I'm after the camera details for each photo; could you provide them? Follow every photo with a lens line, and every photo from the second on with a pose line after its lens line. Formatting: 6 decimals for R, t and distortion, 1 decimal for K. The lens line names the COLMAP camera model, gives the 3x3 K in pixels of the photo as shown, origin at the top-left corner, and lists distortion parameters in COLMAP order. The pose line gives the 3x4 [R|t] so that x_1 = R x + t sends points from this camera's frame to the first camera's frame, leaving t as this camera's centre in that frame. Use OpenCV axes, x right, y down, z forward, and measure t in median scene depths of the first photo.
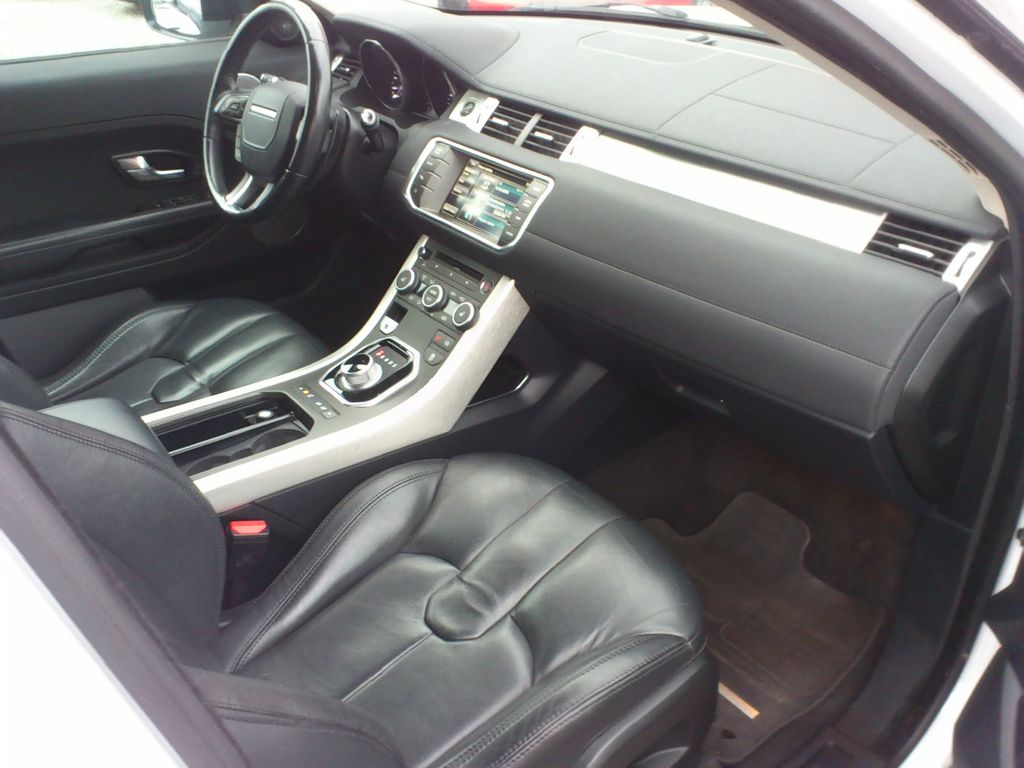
lens RADIAL K [[922.5, 0, 512.0], [0, 922.5, 384.0], [0, 0, 1]] dist [0.002416, -0.031392]
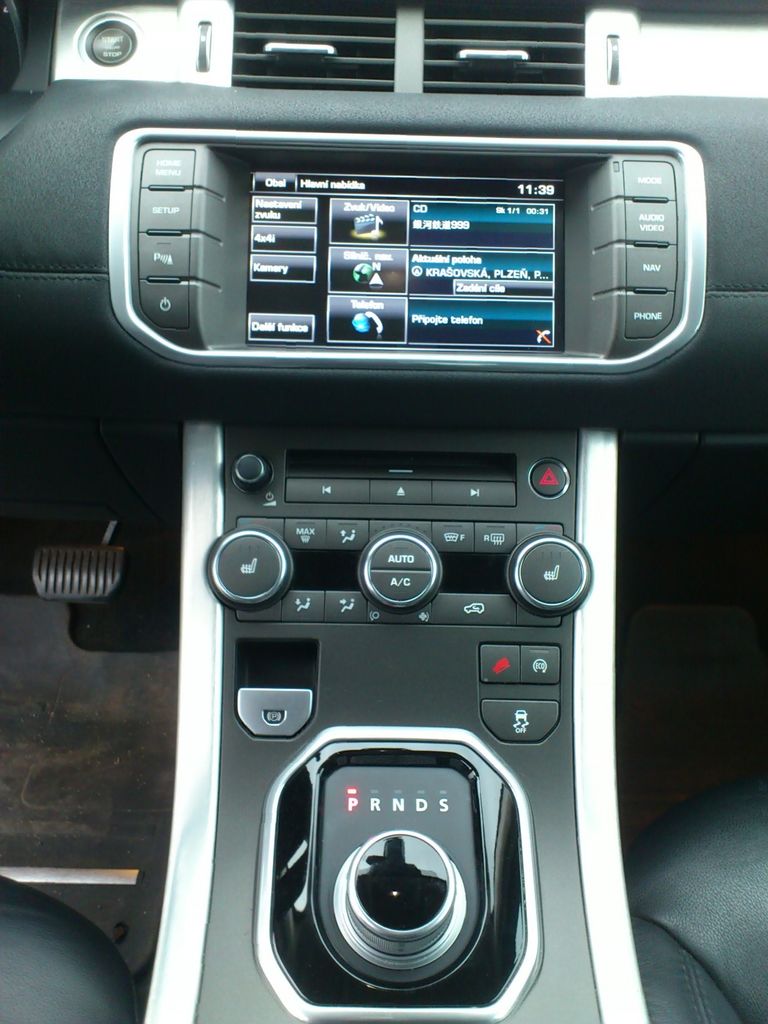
lens RADIAL K [[922.5, 0, 384.0], [0, 922.5, 512.0], [0, 0, 1]] dist [0.002416, -0.031392]
pose [[0.606272, -0.431239, 0.668181, -0.318381], [0.367906, 0.896982, 0.245087, -0.205714], [-0.705038, 0.097238, 0.702471, 0.768411]]
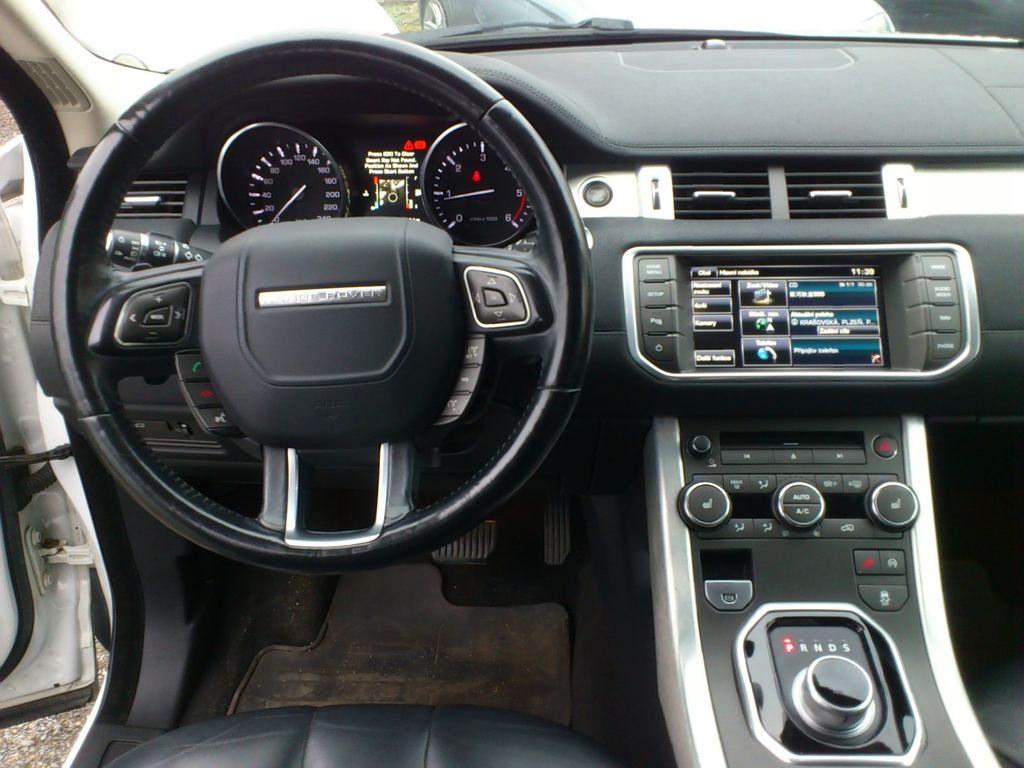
lens RADIAL K [[920.4, 0, 516.9], [0, 920.4, 377.5], [0, 0, 1]] dist [0.005385, -0.014393]
pose [[0.620653, -0.341280, 0.705916, -0.573562], [0.396633, 0.913274, 0.092803, -0.291327], [-0.676367, 0.222391, 0.702190, 0.715341]]
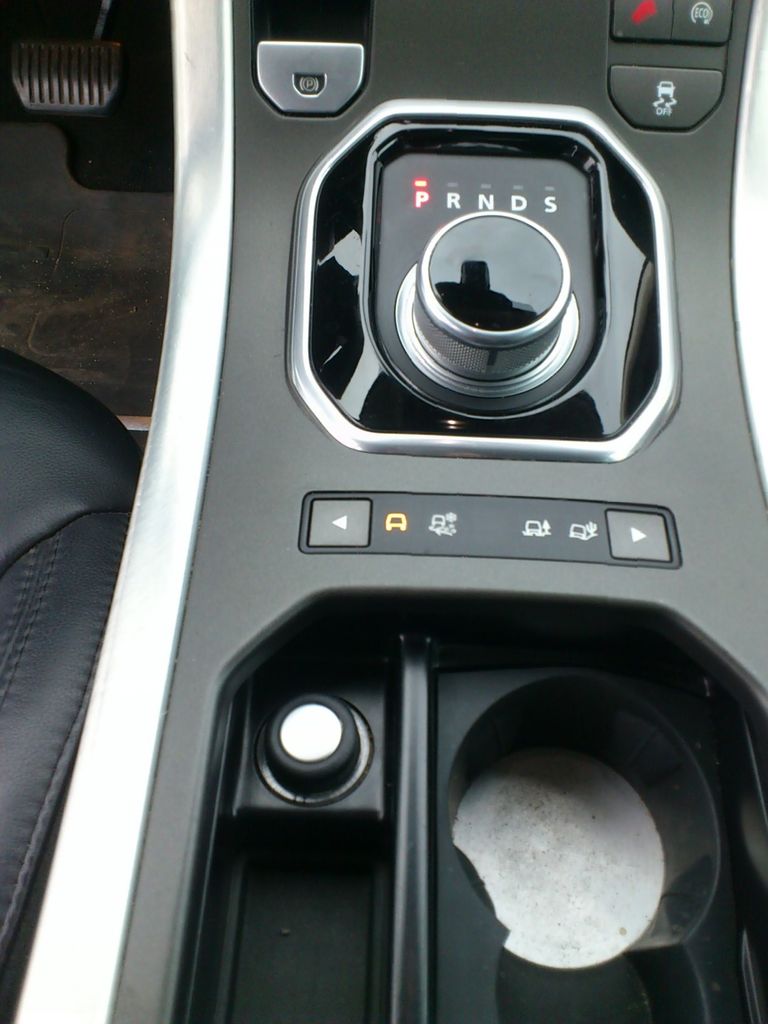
lens RADIAL K [[922.5, 0, 384.0], [0, 922.5, 512.0], [0, 0, 1]] dist [0.002416, -0.031392]
pose [[0.636960, -0.625348, 0.450801, -0.311192], [0.367664, 0.760412, 0.535347, -0.102789], [-0.677573, -0.175251, 0.714270, 0.844164]]
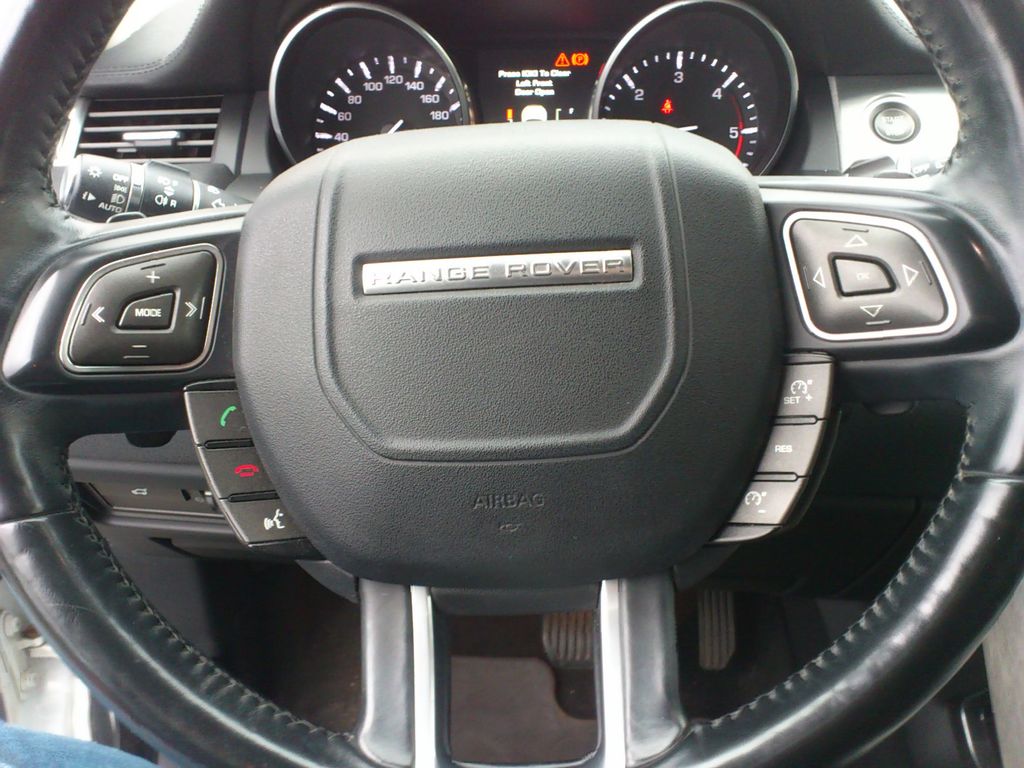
lens RADIAL K [[920.4, 0, 516.9], [0, 920.4, 377.5], [0, 0, 1]] dist [0.005385, -0.014393]
pose [[0.650574, -0.321032, 0.688253, -0.448838], [0.390827, 0.918569, 0.059031, -0.311881], [-0.651159, 0.230583, 0.723065, 0.940712]]
